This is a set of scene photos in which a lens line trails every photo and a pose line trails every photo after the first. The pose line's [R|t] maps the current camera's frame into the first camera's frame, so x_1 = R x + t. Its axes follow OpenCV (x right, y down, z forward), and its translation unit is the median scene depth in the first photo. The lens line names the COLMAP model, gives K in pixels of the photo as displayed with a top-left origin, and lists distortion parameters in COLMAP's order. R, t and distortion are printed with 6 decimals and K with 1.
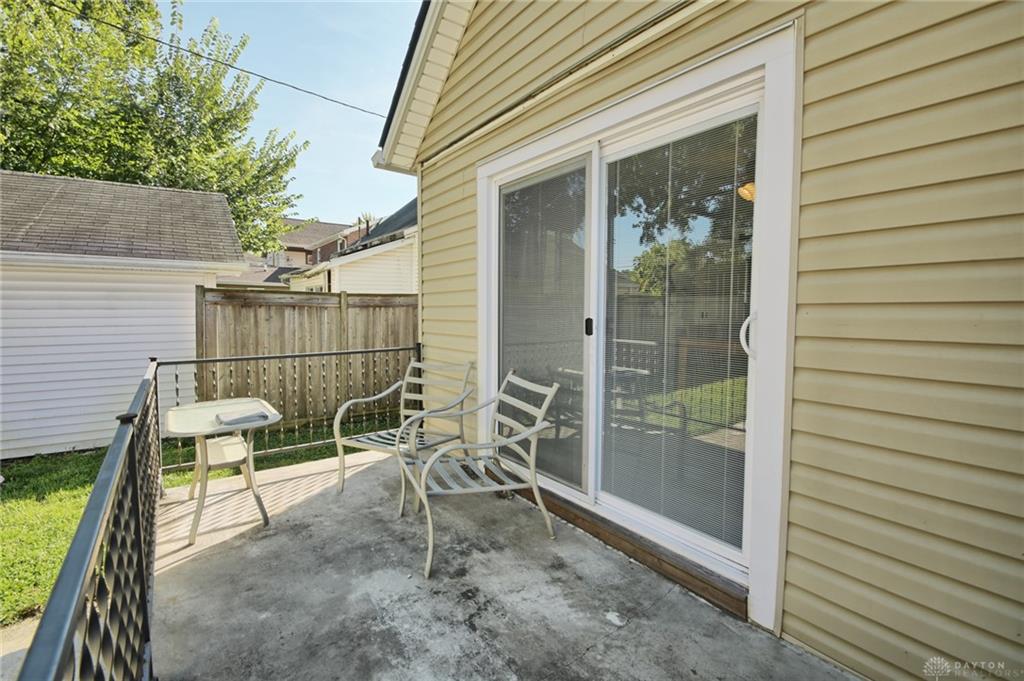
lens RADIAL K [[454.1, 0, 500.2], [0, 454.1, 336.7], [0, 0, 1]] dist [0.021370, -0.021078]
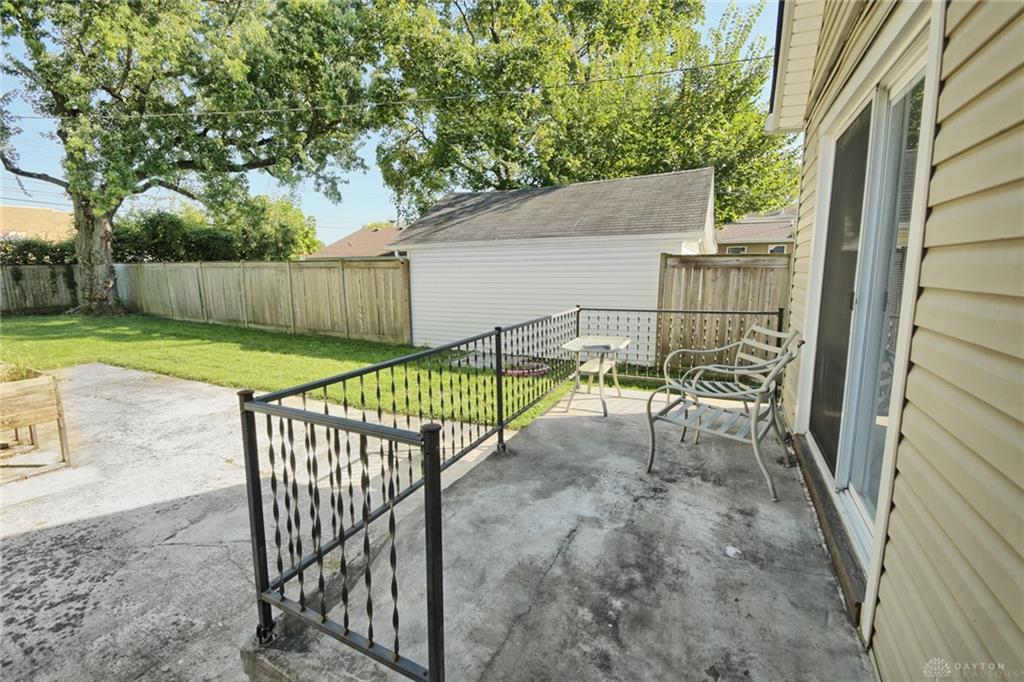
lens RADIAL K [[454.1, 0, 500.2], [0, 454.1, 337.2], [0, 0, 1]] dist [0.021370, -0.021078]
pose [[0.467196, 0.127927, -0.874850, 0.502072], [-0.039715, 0.991515, 0.123778, -0.029466], [0.883261, -0.023083, 0.468312, -0.038073]]
